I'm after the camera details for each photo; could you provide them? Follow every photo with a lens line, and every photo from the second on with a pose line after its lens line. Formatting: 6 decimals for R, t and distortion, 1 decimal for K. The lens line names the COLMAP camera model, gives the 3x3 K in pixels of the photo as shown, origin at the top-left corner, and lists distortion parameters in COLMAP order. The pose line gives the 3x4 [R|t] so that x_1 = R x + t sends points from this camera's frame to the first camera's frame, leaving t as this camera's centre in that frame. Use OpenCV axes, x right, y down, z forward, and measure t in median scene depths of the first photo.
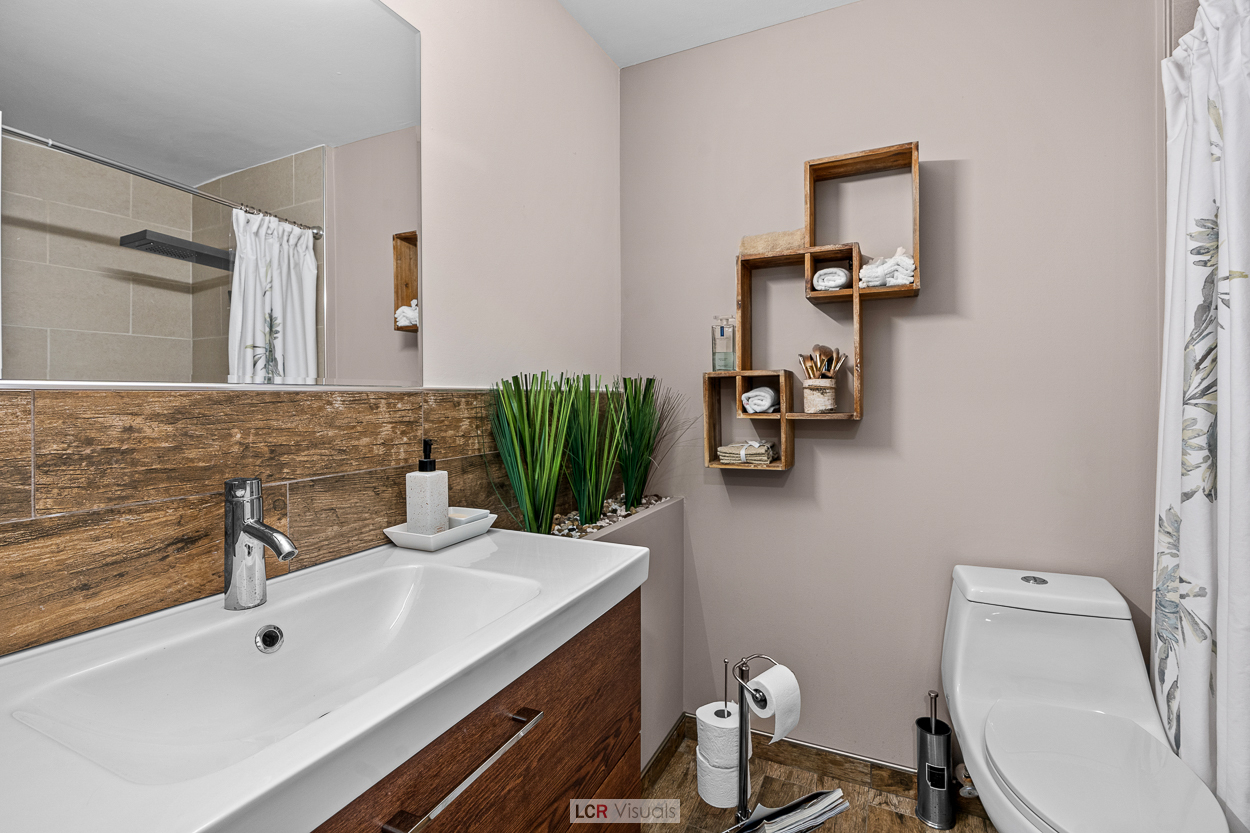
lens RADIAL K [[581.4, 0, 625.2], [0, 581.4, 395.3], [0, 0, 1]] dist [0.000133, -0.000029]
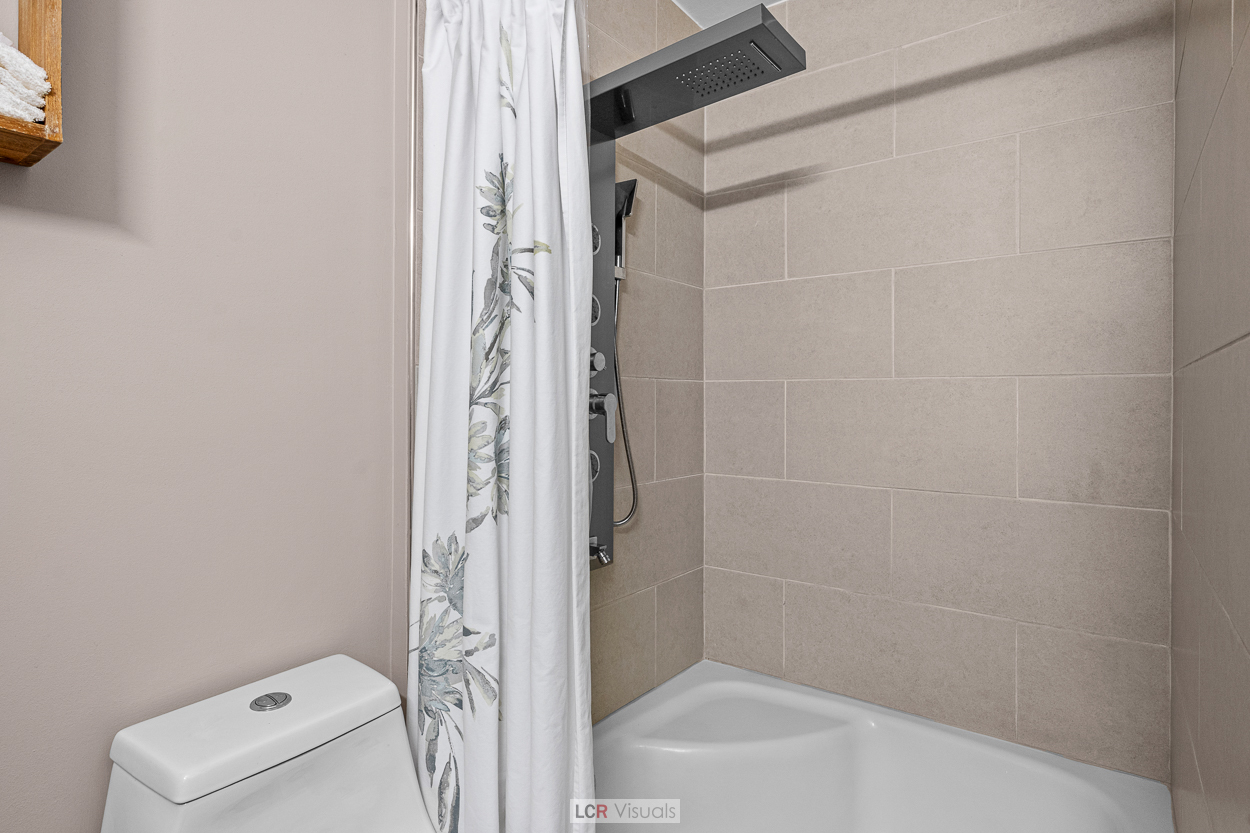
lens RADIAL K [[654.6, 0, 624.6], [0, 654.6, 395.8], [0, 0, 1]] dist [-0.004924, -0.000228]
pose [[0.200306, 0.007369, 0.979706, 0.147945], [-0.009741, 0.999937, -0.005530, 0.007262], [-0.979685, -0.008436, 0.200365, 0.635200]]
